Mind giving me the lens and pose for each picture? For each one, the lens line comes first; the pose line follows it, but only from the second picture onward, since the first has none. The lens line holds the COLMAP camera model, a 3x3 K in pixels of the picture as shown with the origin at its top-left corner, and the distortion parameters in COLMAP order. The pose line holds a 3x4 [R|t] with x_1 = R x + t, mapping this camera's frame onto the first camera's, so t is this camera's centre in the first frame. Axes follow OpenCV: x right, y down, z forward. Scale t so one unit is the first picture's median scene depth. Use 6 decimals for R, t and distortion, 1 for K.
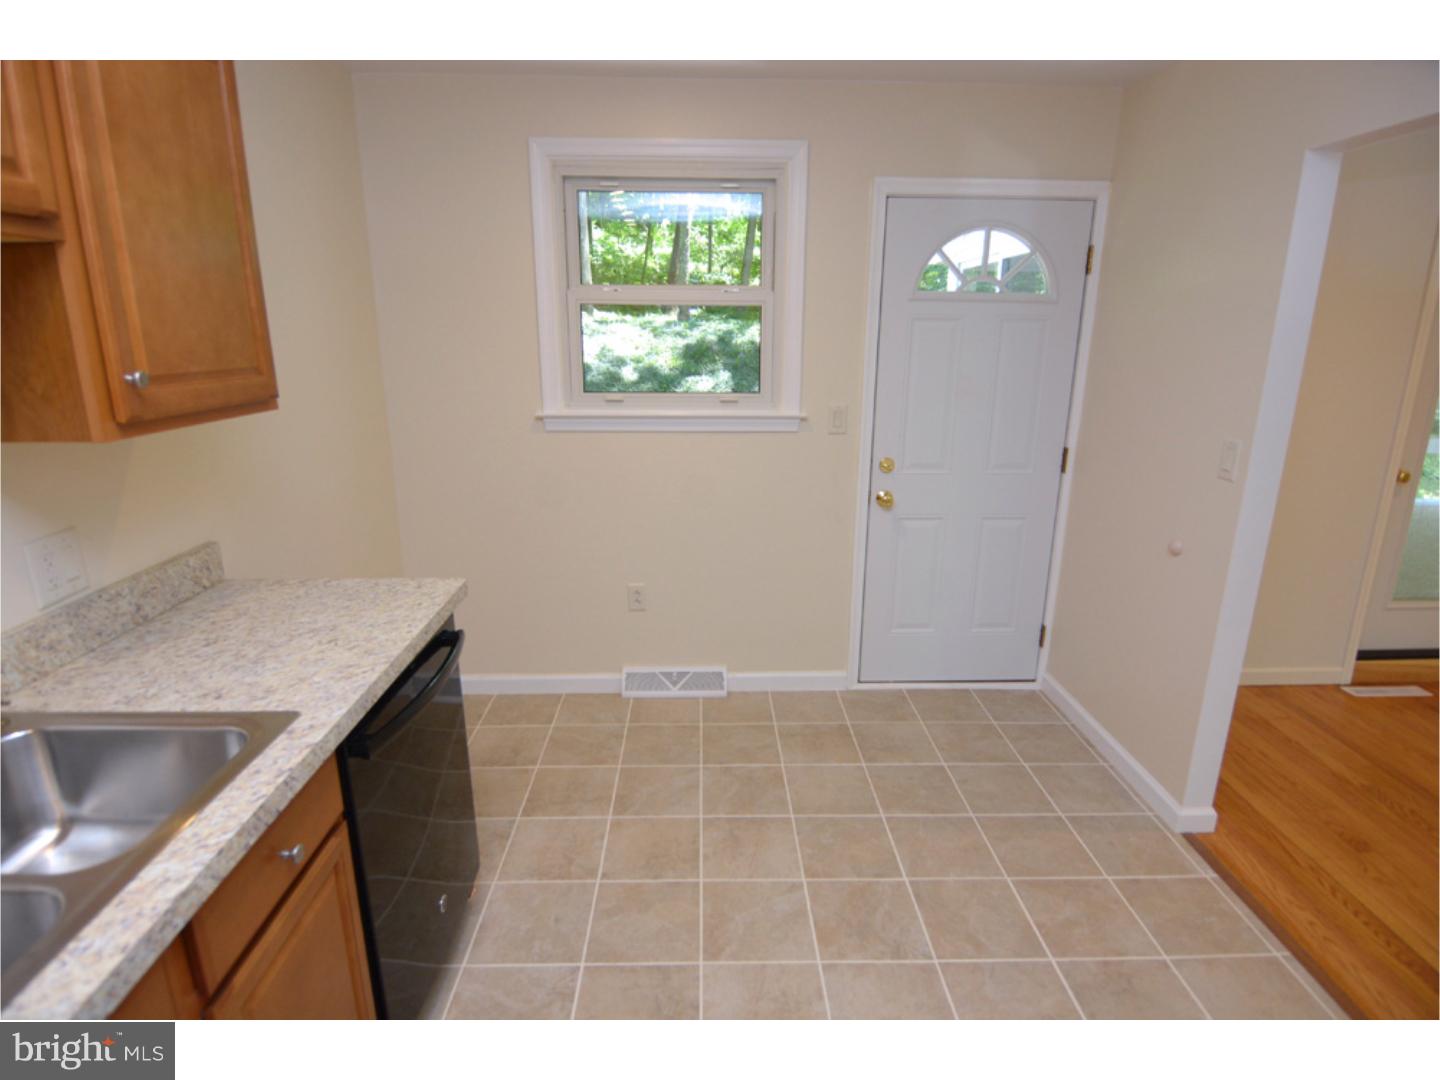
lens RADIAL K [[763.7, 0, 725.0], [0, 763.7, 543.0], [0, 0, 1]] dist [-0.005490, -0.009775]
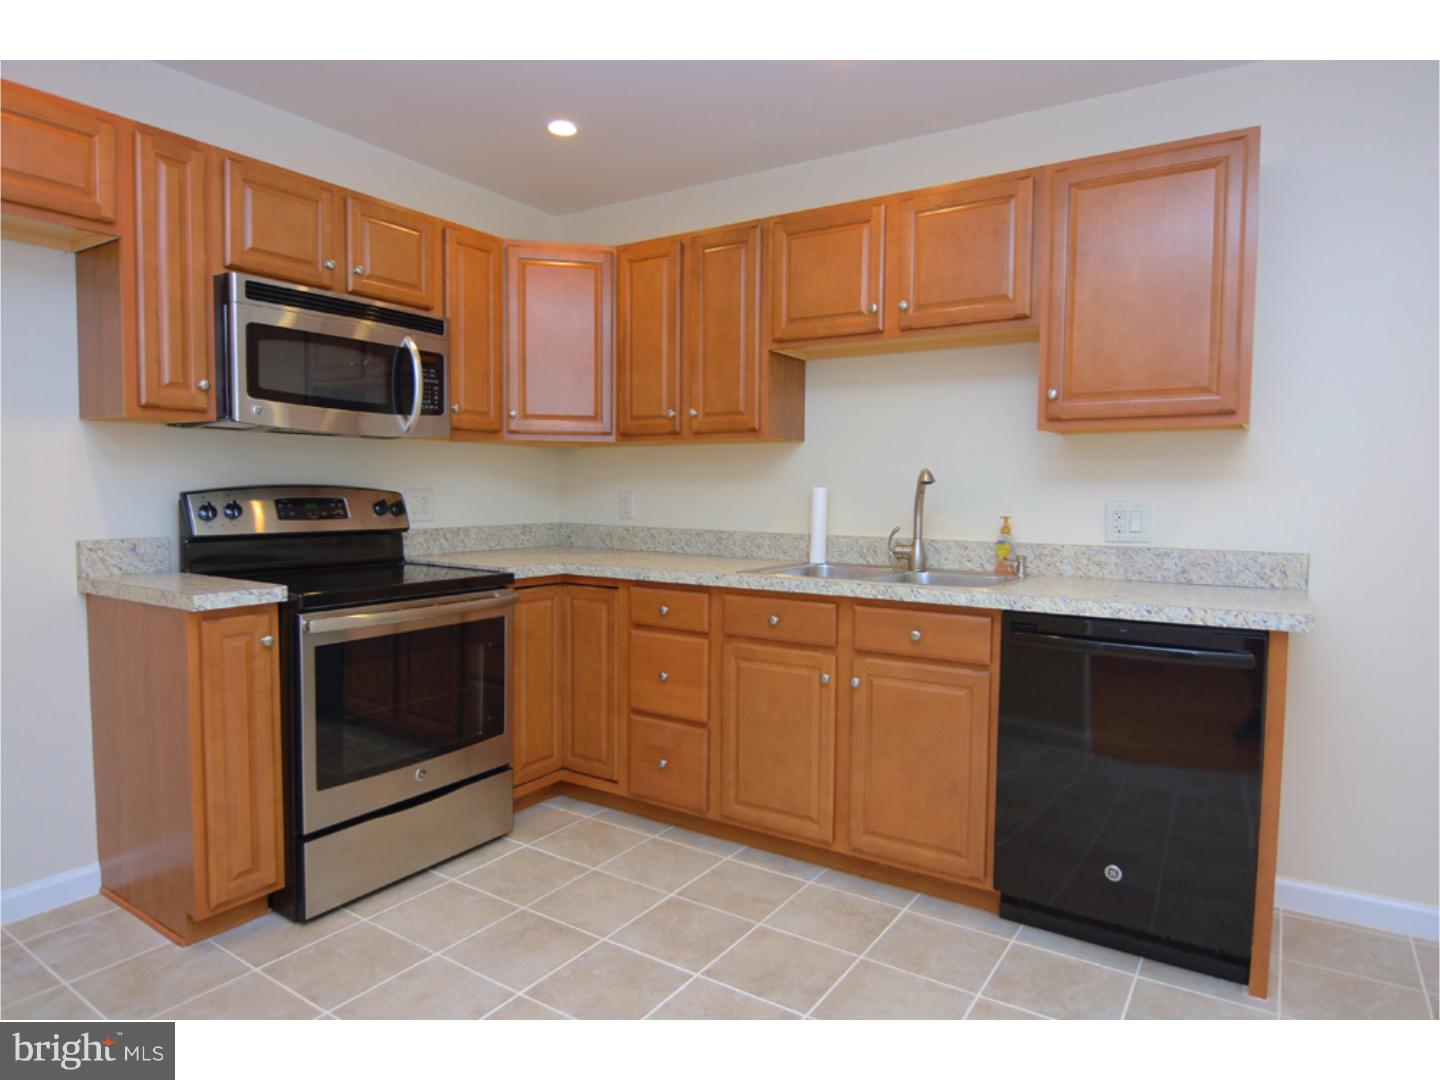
lens RADIAL K [[868.0, 0, 723.8], [0, 868.0, 536.5], [0, 0, 1]] dist [0.001182, -0.000535]
pose [[-0.573070, 0.025652, -0.819105, 1.085913], [-0.234625, 0.952535, 0.193981, -0.091978], [0.785202, 0.303347, -0.539850, 1.297123]]
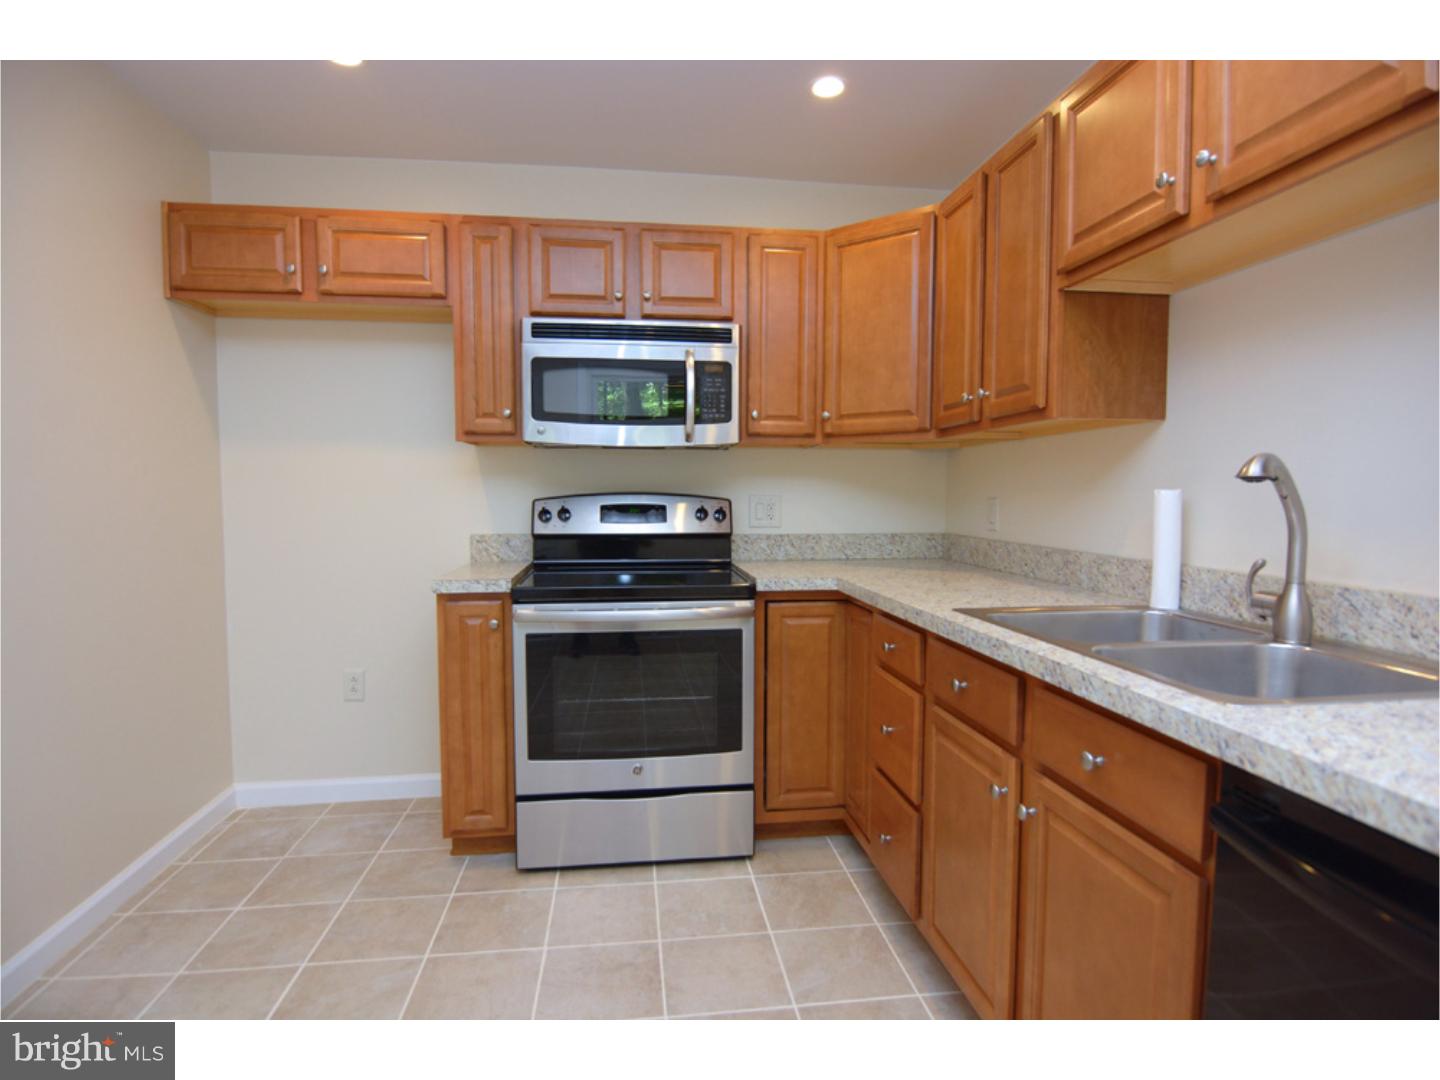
lens RADIAL K [[763.7, 0, 719.6], [0, 763.7, 536.9], [0, 0, 1]] dist [-0.005490, -0.009775]
pose [[-0.995654, -0.010180, -0.092574, 0.010441], [-0.039255, 0.947269, 0.318026, -0.129453], [0.084454, 0.320278, -0.943552, 1.381233]]
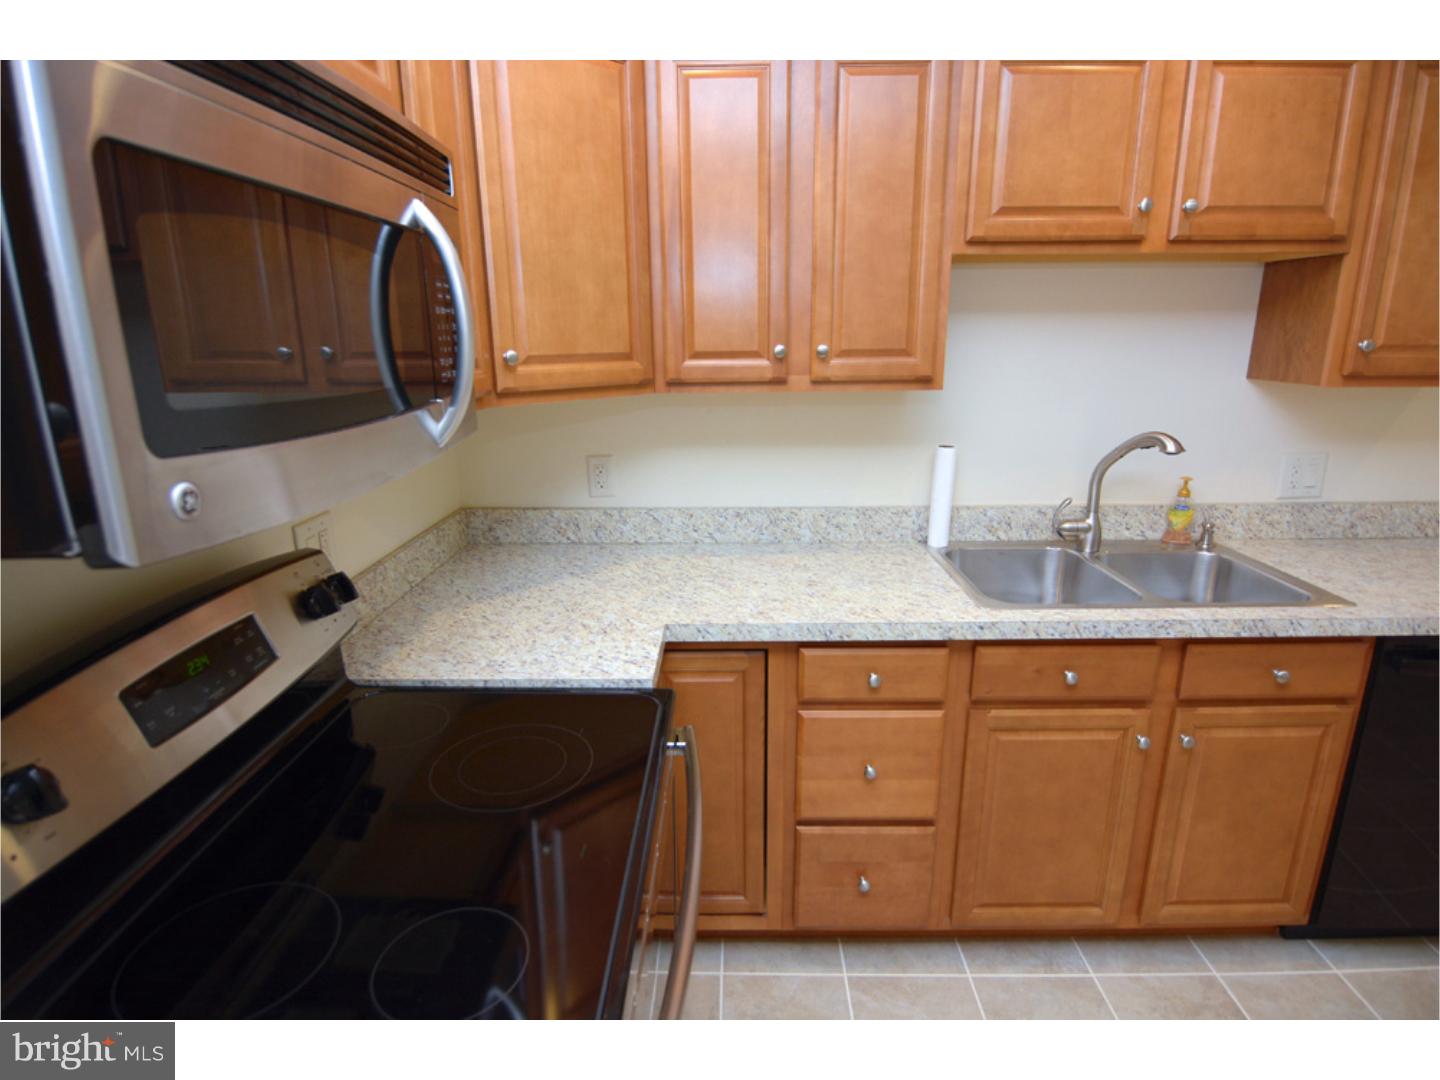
lens RADIAL K [[763.7, 0, 724.8], [0, 763.7, 539.3], [0, 0, 1]] dist [-0.005490, -0.009775]
pose [[-0.042194, 0.252935, -0.966563, 0.601234], [-0.257756, 0.931920, 0.255122, 0.058043], [0.965288, 0.259902, 0.025874, -0.083662]]
